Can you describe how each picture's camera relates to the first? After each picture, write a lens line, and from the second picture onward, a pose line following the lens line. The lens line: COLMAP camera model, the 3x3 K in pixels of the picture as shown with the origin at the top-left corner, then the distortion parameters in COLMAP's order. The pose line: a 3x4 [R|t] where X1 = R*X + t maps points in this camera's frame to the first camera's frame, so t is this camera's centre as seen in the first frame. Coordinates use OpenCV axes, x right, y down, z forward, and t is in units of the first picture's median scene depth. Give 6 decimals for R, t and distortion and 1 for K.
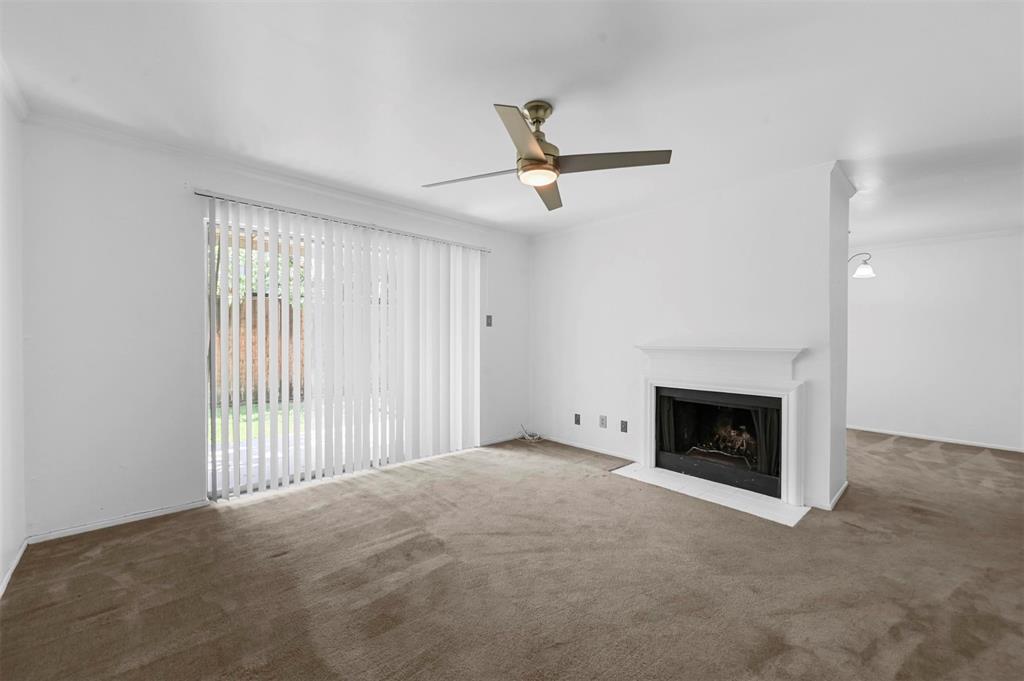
lens RADIAL K [[401.9, 0, 510.1], [0, 401.9, 341.3], [0, 0, 1]] dist [0.000994, 0.000117]
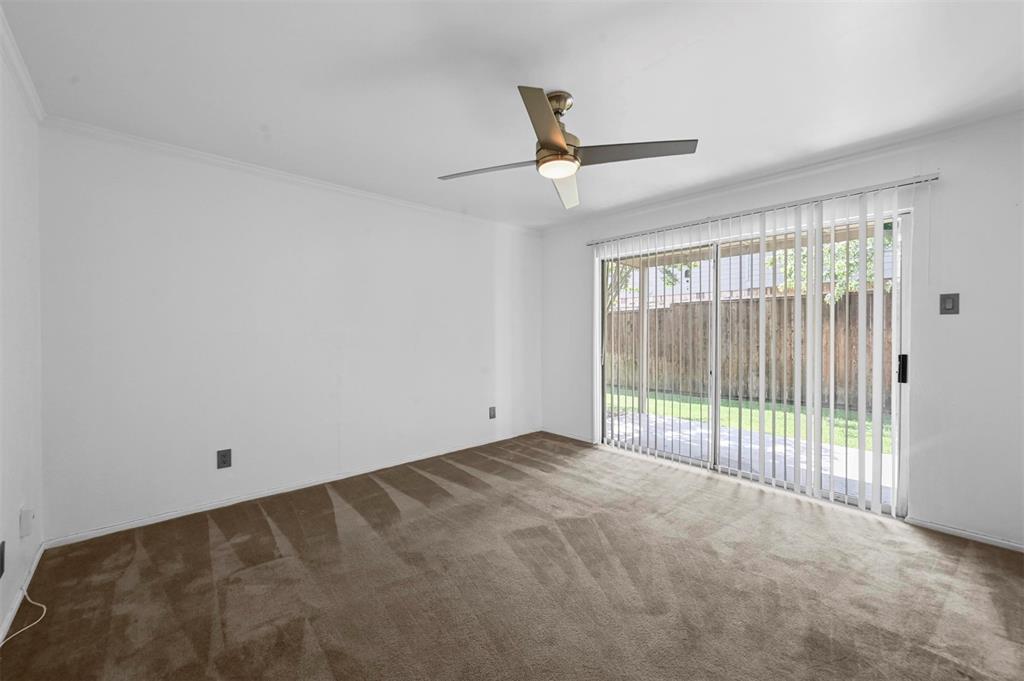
lens RADIAL K [[401.9, 0, 510.1], [0, 401.9, 341.3], [0, 0, 1]] dist [0.000994, 0.000117]
pose [[-0.025230, 0.003574, -0.999675, 0.551240], [-0.005549, 0.999978, 0.003715, 0.000685], [0.999666, 0.005641, -0.025210, 0.469629]]
